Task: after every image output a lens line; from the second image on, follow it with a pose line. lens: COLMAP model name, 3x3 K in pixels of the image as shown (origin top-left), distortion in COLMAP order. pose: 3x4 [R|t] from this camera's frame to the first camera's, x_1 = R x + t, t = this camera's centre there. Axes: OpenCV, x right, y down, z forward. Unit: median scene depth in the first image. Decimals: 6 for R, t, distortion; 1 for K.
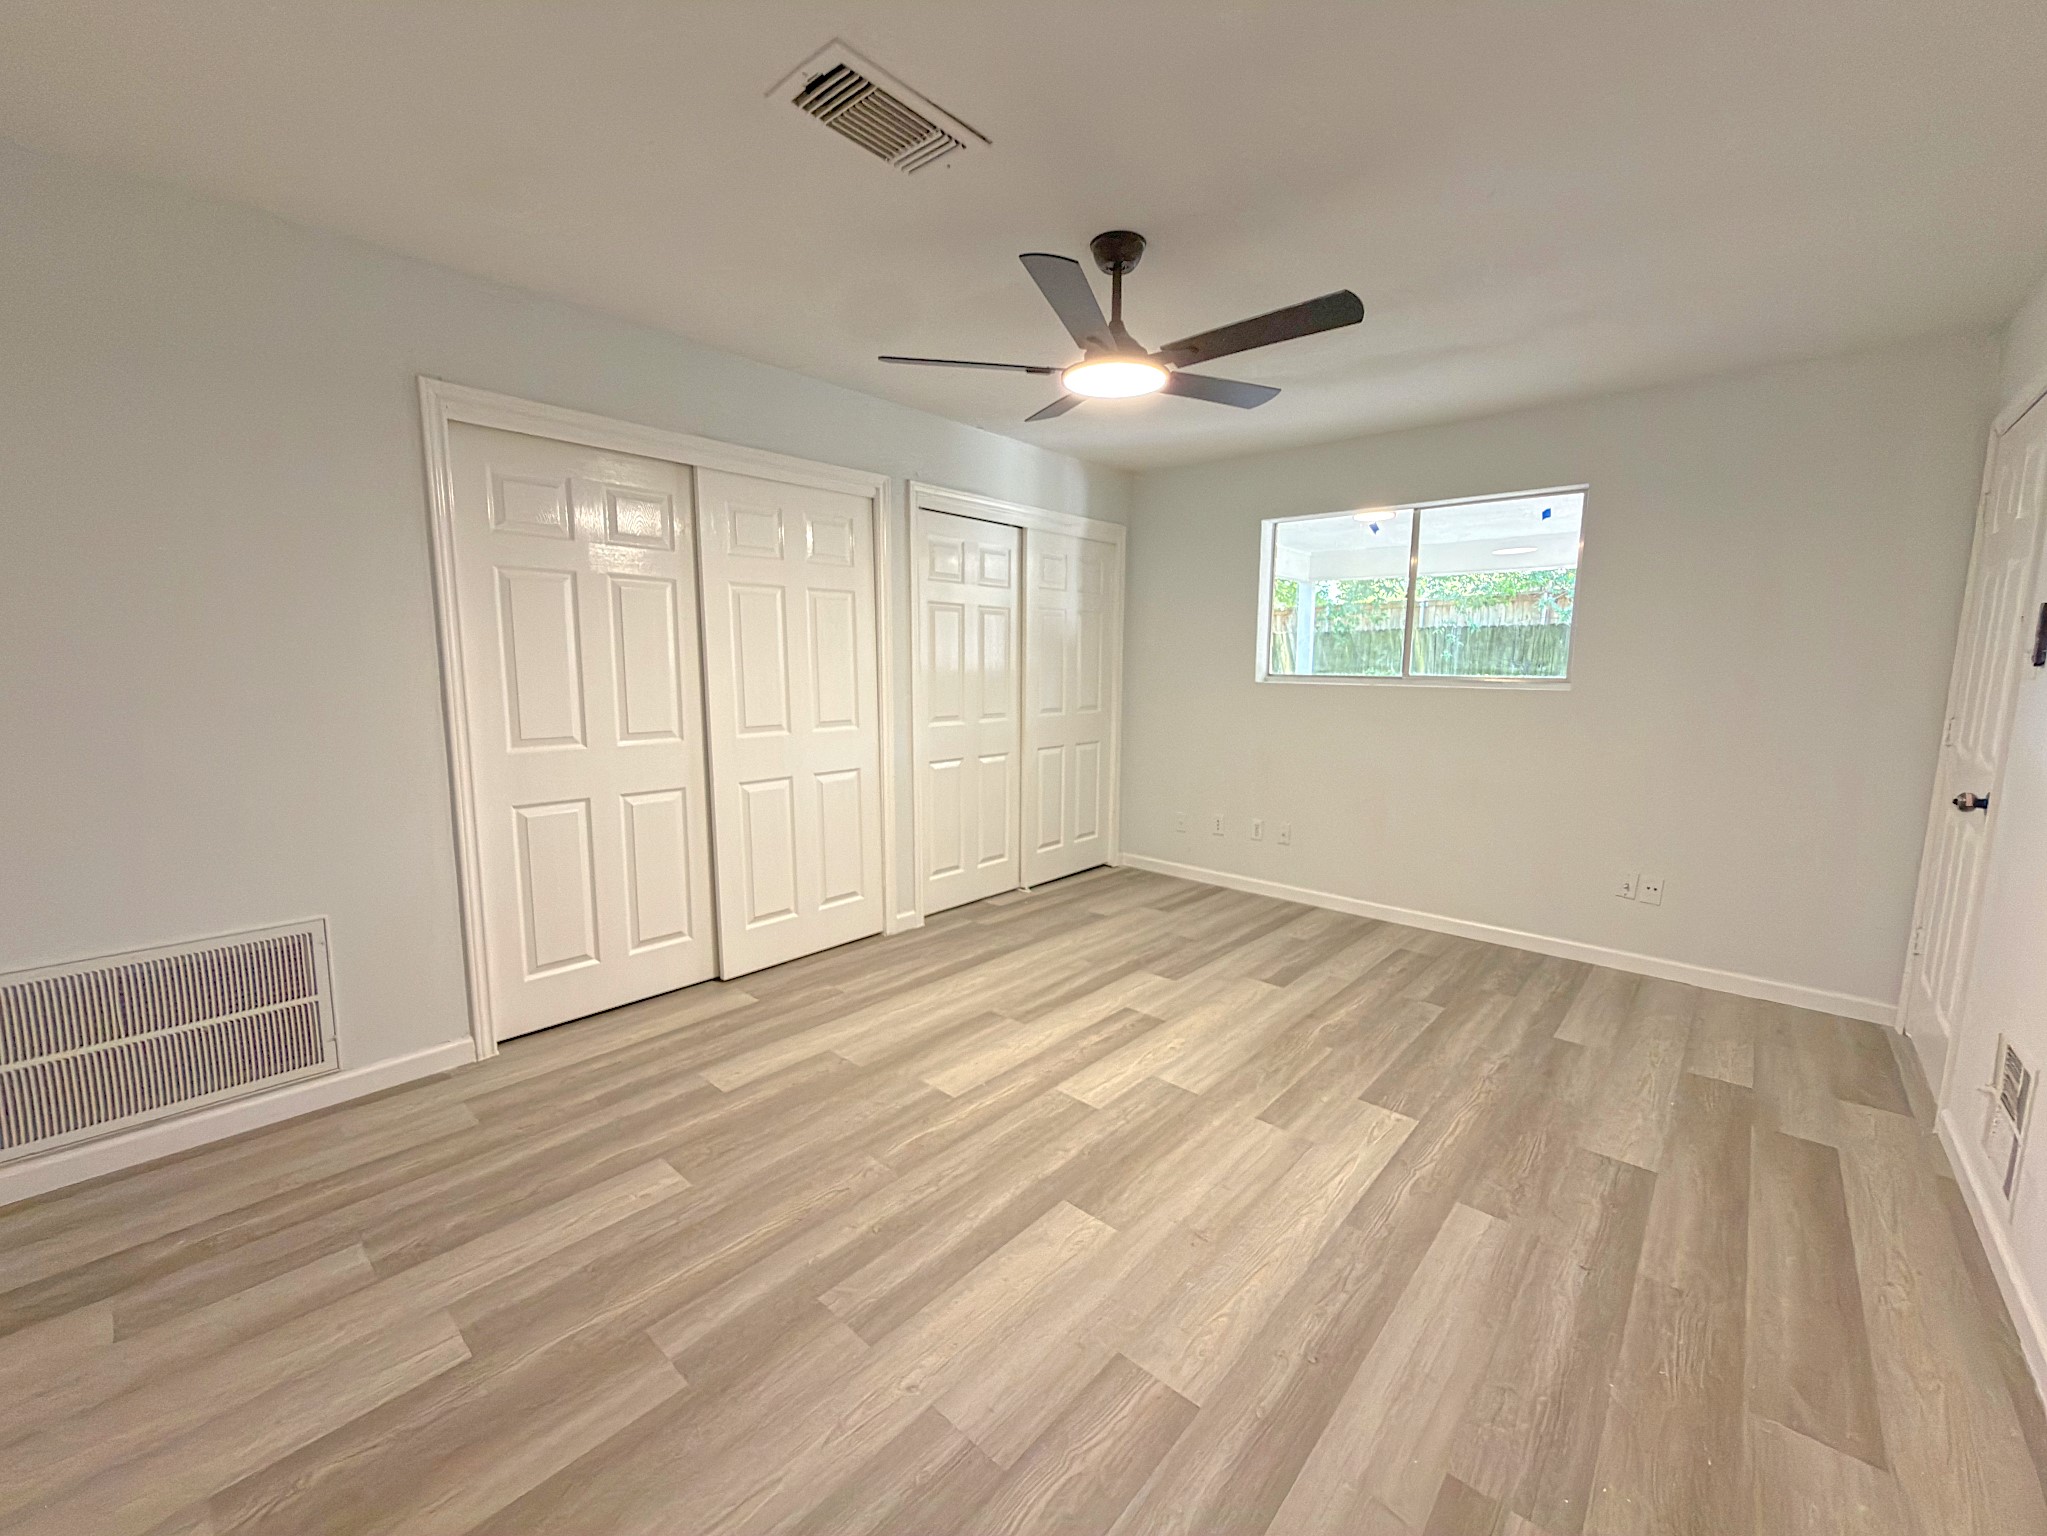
lens RADIAL K [[822.1, 0, 1024.3], [0, 822.1, 763.6], [0, 0, 1]] dist [-0.000549, -0.000495]
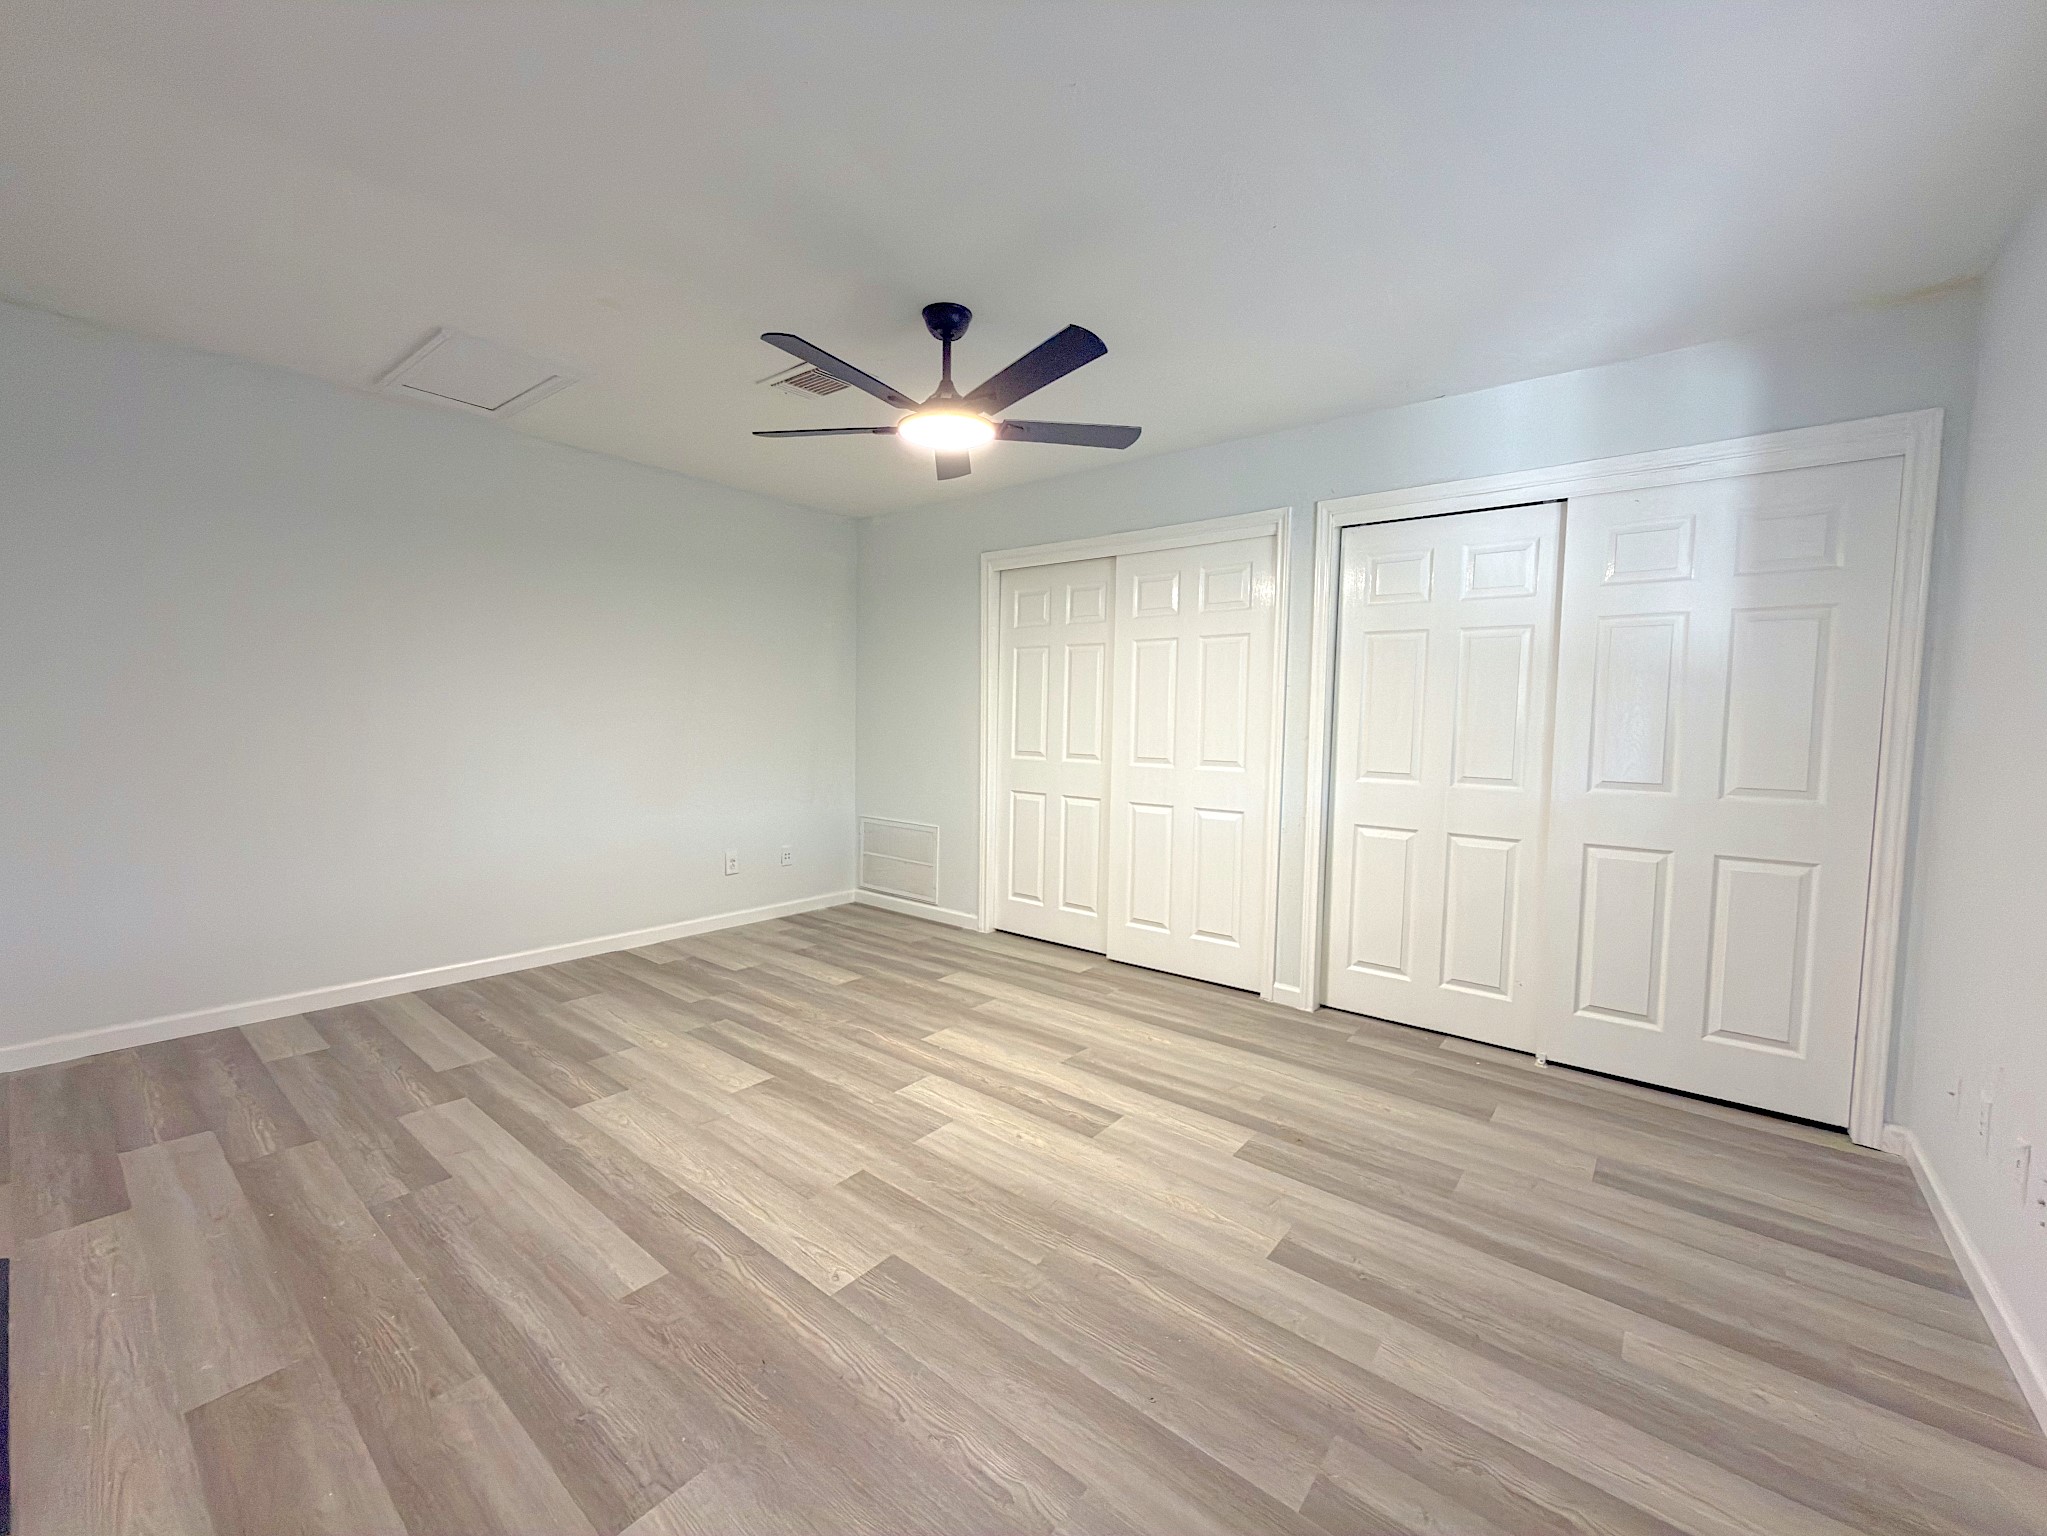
lens RADIAL K [[822.1, 0, 1024.1], [0, 822.1, 768.0], [0, 0, 1]] dist [-0.000549, -0.000495]
pose [[0.051778, 0.054474, -0.997172, 0.987425], [-0.142622, 0.988679, 0.046605, -0.070808], [0.988422, 0.139806, 0.058961, 0.881698]]
